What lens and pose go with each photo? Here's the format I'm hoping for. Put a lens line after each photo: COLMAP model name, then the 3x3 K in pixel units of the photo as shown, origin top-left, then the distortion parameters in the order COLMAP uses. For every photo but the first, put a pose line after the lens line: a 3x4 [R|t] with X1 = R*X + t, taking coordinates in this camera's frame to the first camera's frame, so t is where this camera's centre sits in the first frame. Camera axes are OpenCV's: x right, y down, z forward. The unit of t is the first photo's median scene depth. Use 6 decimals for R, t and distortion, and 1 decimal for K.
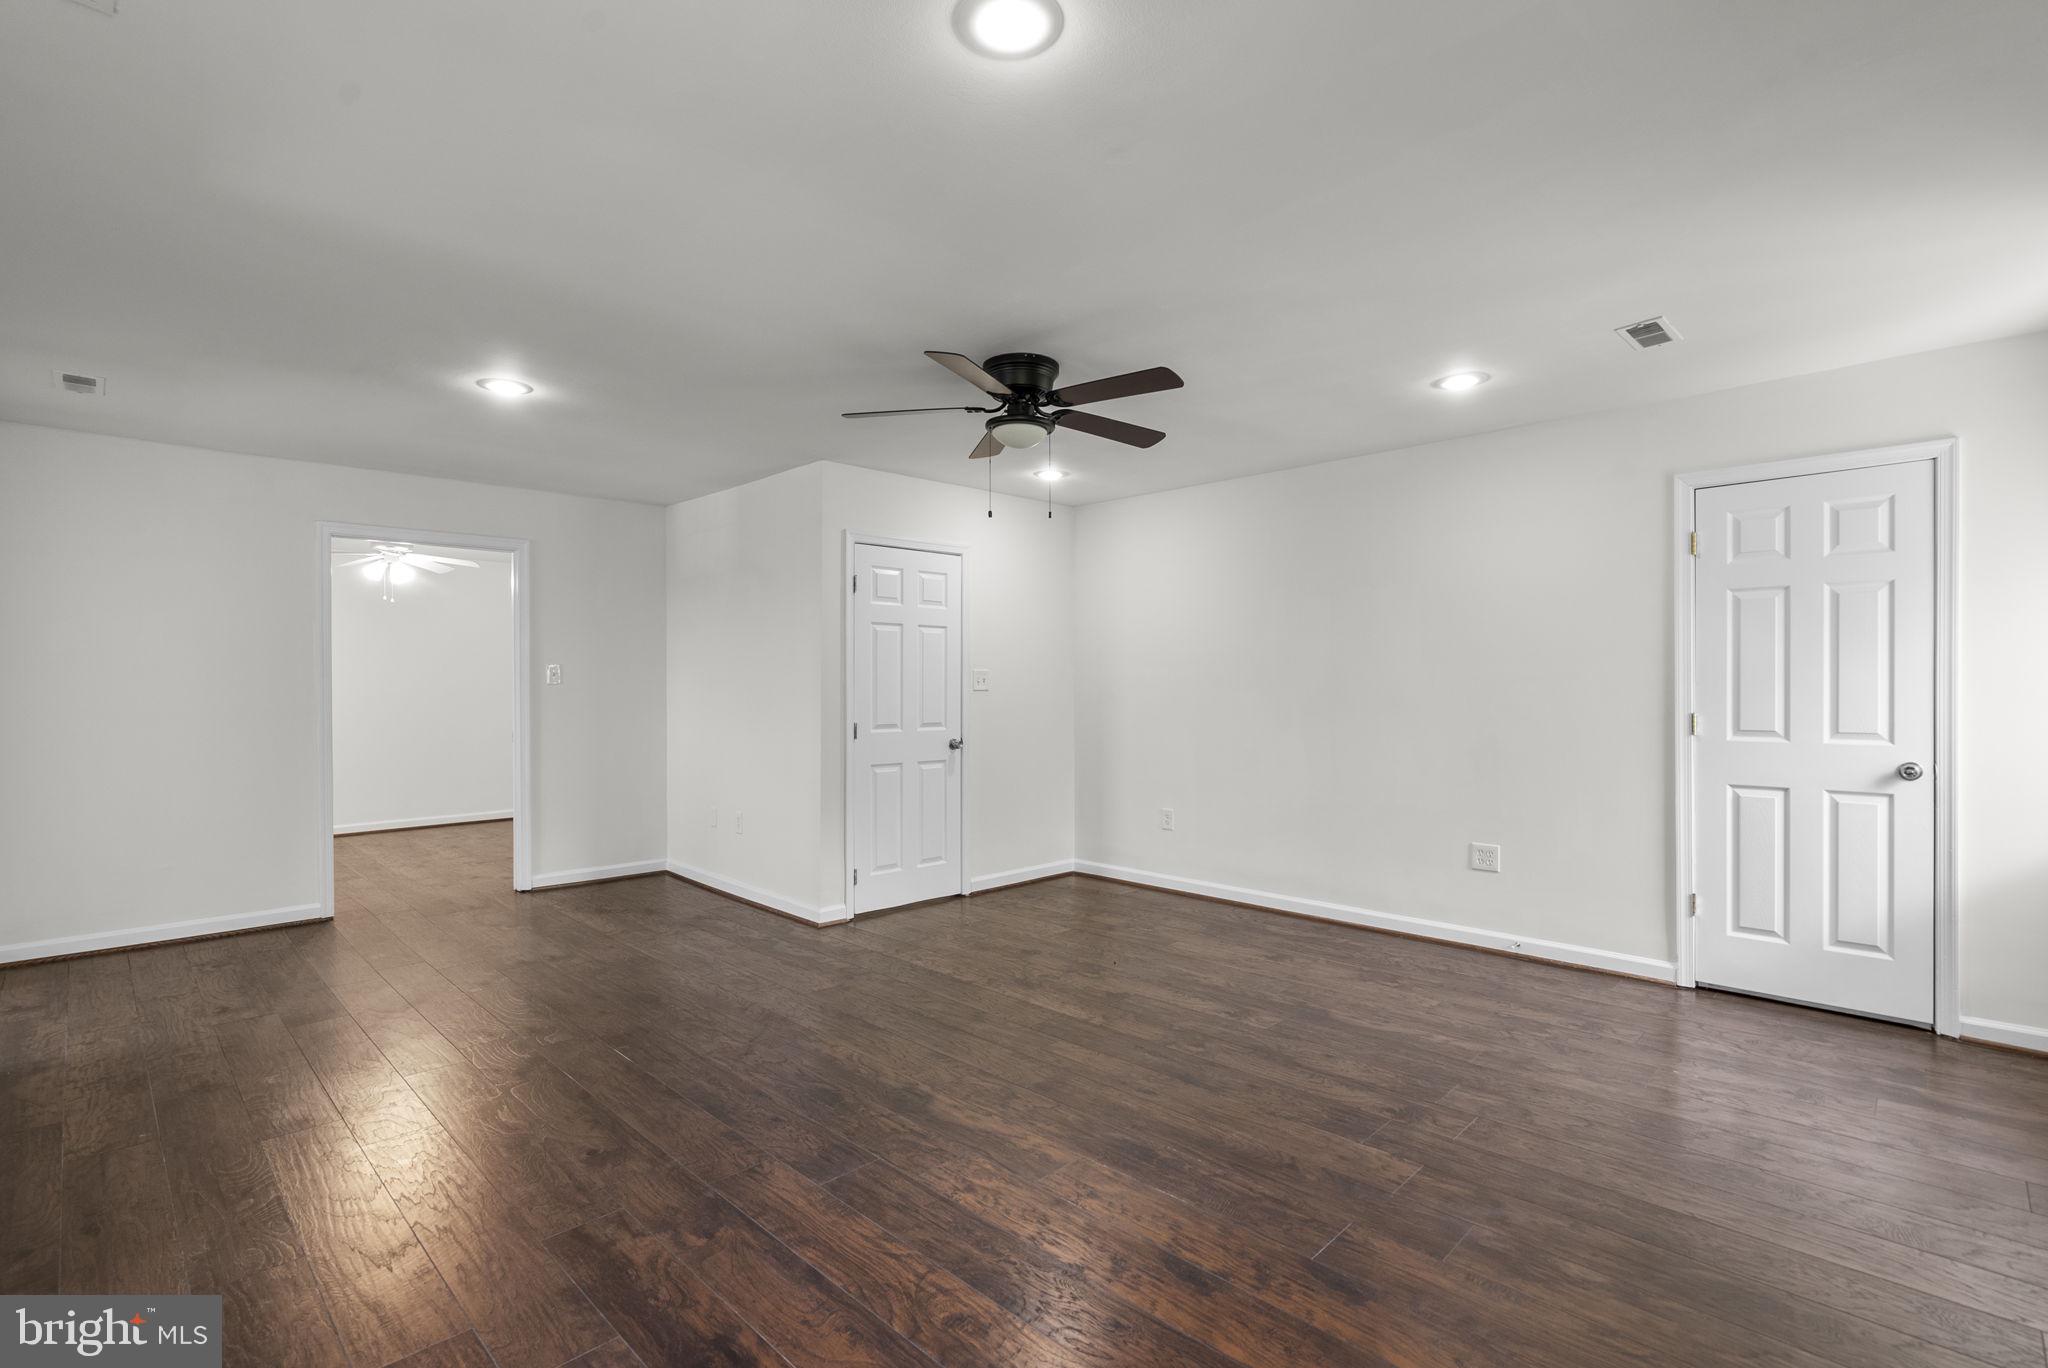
lens RADIAL K [[943.2, 0, 1021.8], [0, 943.2, 690.2], [0, 0, 1]] dist [-0.004556, 0.000000]
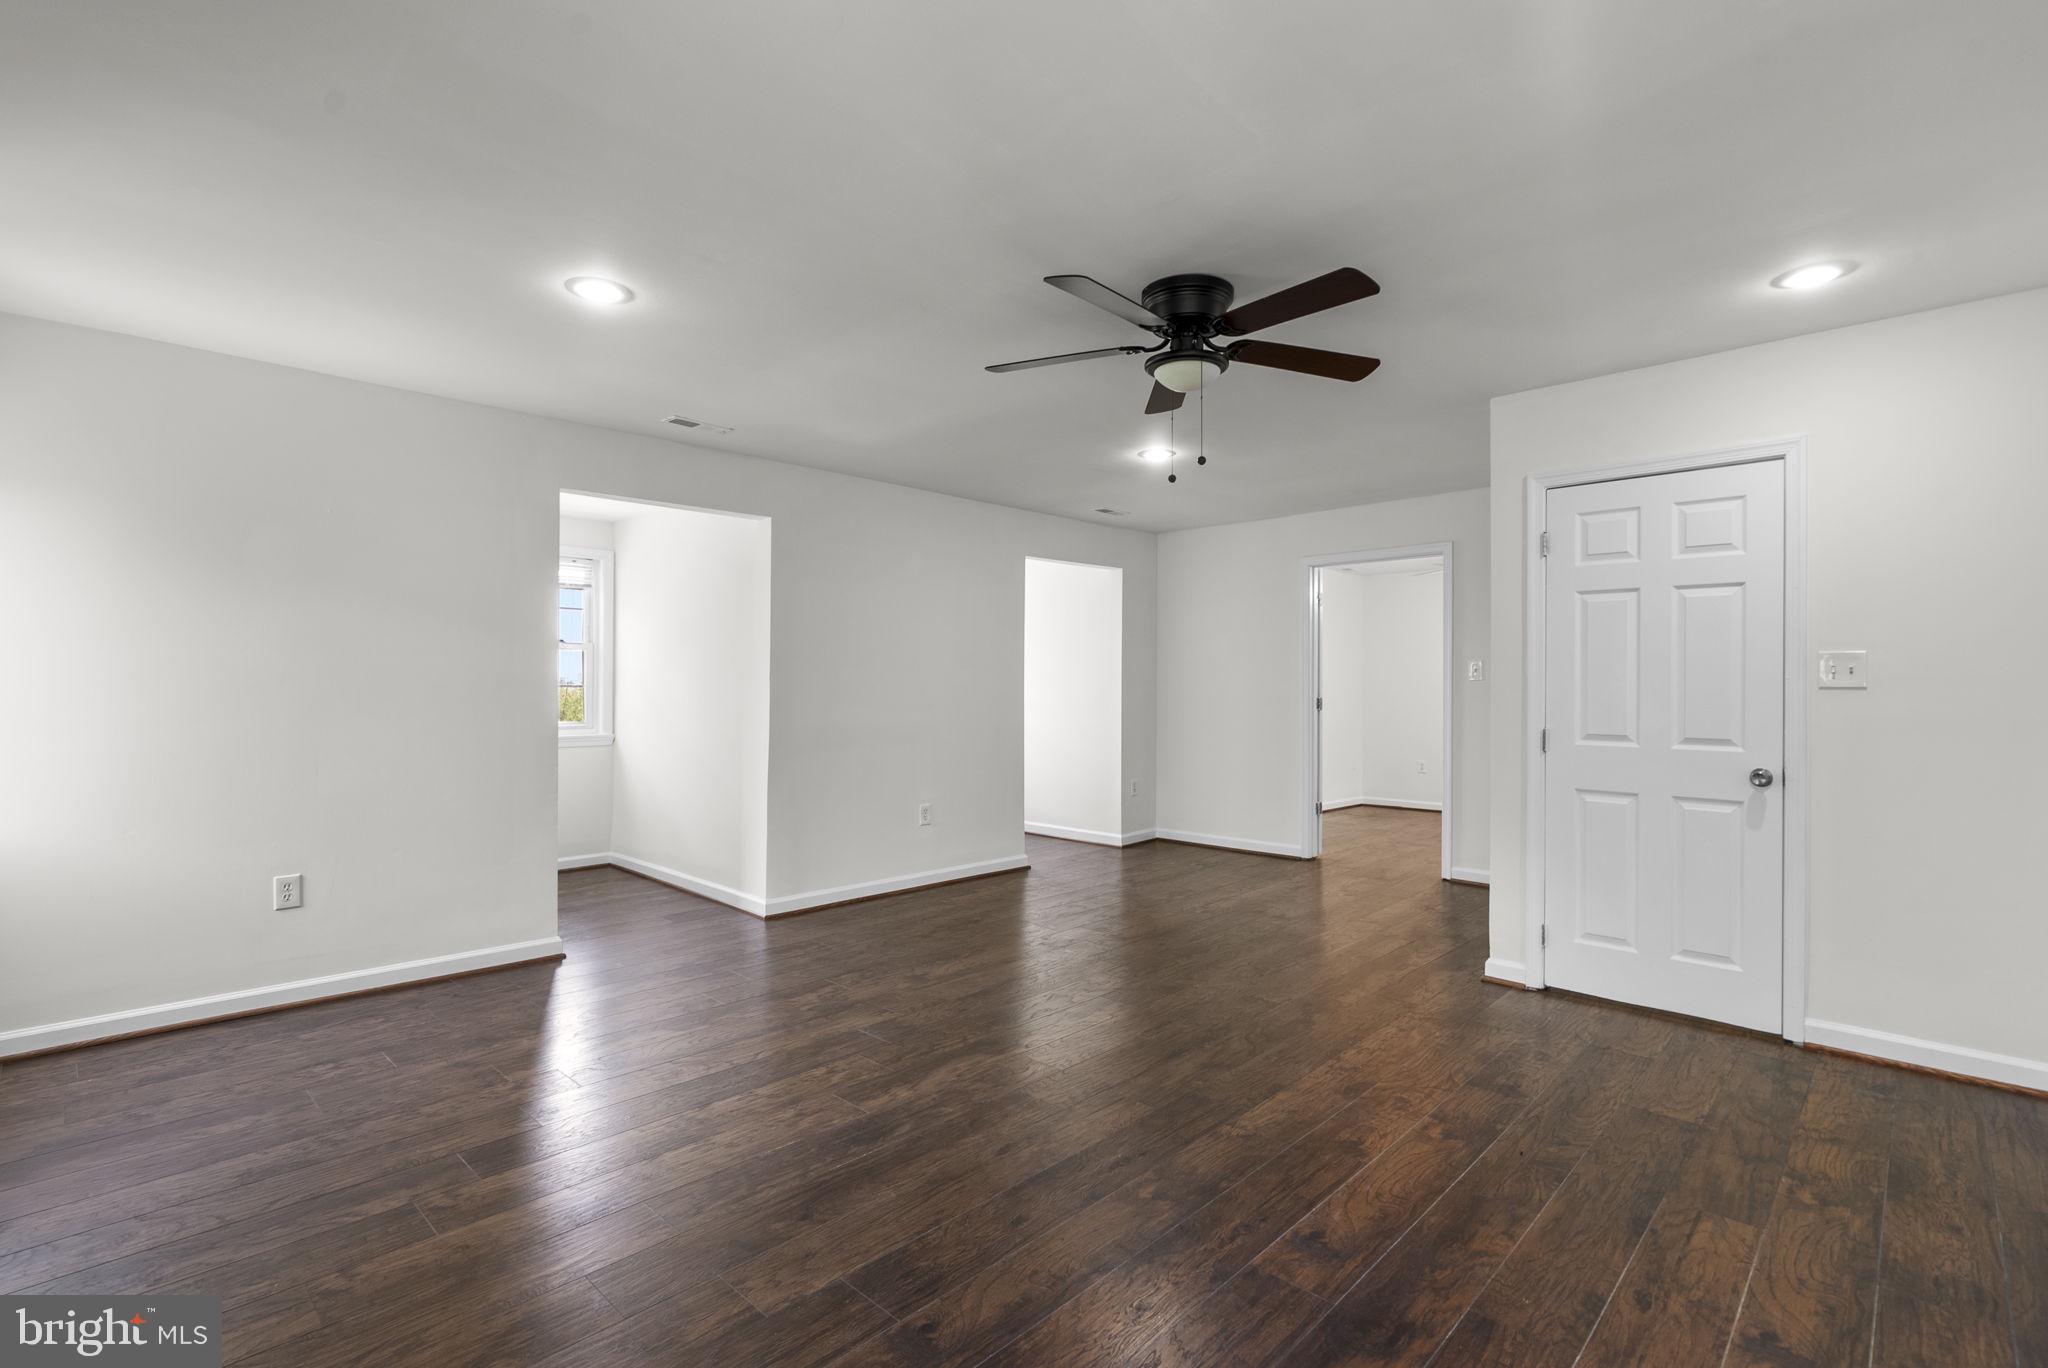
lens RADIAL K [[943.2, 0, 1021.8], [0, 943.2, 690.2], [0, 0, 1]] dist [-0.004556, 0.000000]
pose [[0.016789, 0.005384, -0.999845, 0.743262], [-0.009562, 0.999941, 0.005224, 0.005070], [0.999813, 0.009473, 0.016840, 0.754950]]
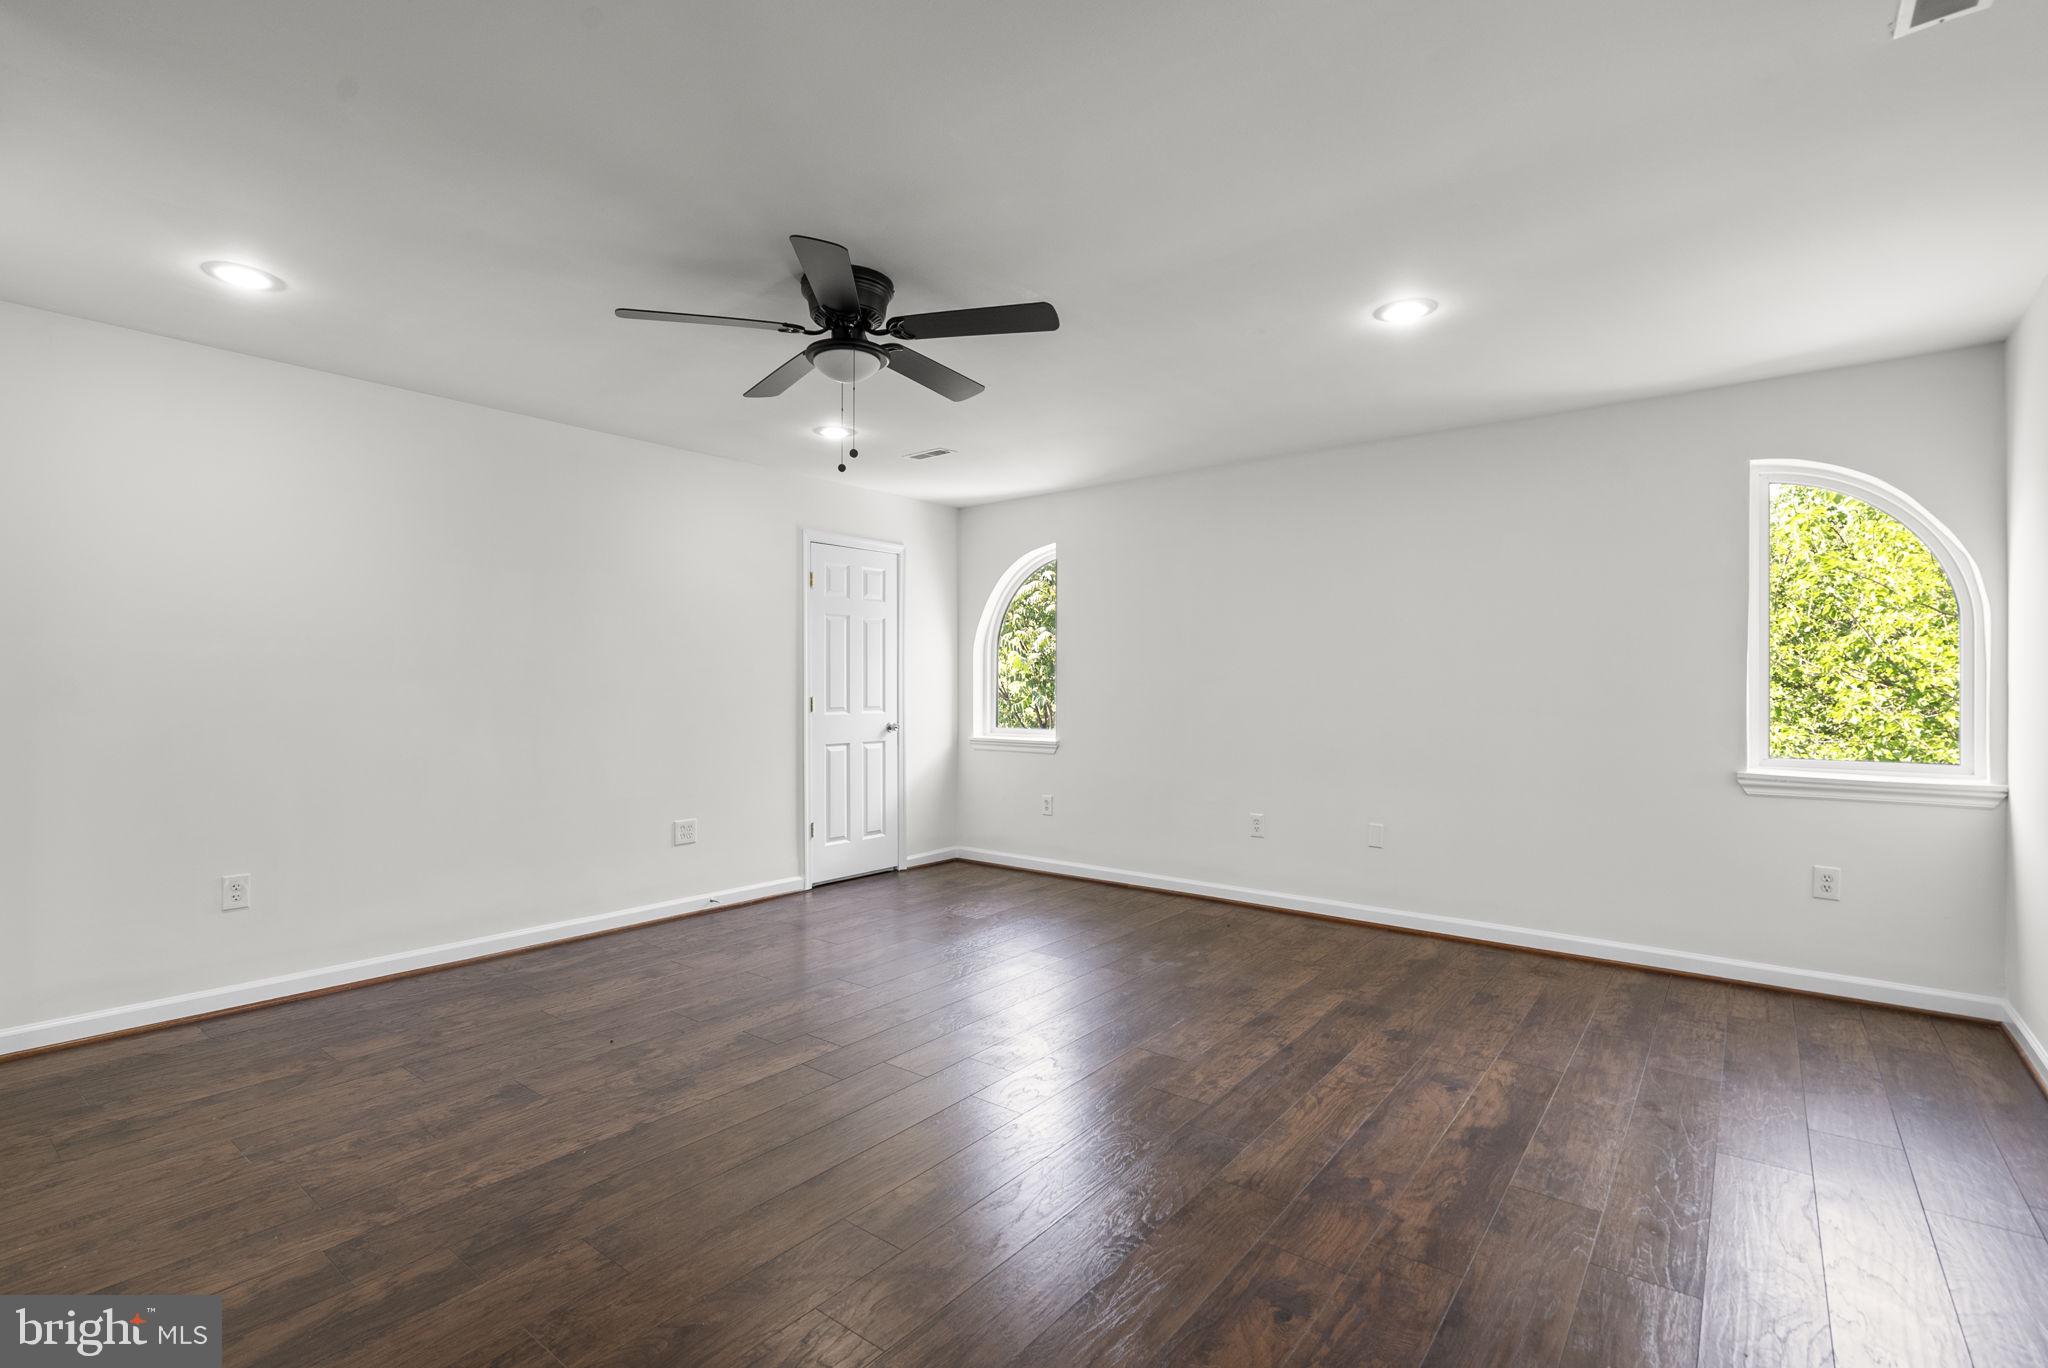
lens RADIAL K [[943.2, 0, 1021.8], [0, 943.2, 690.2], [0, 0, 1]] dist [-0.004556, 0.000000]
pose [[-0.118267, 0.000704, 0.992982, -0.752918], [0.007269, 0.999974, 0.000157, 0.015436], [-0.992955, 0.007236, -0.118269, 0.847913]]
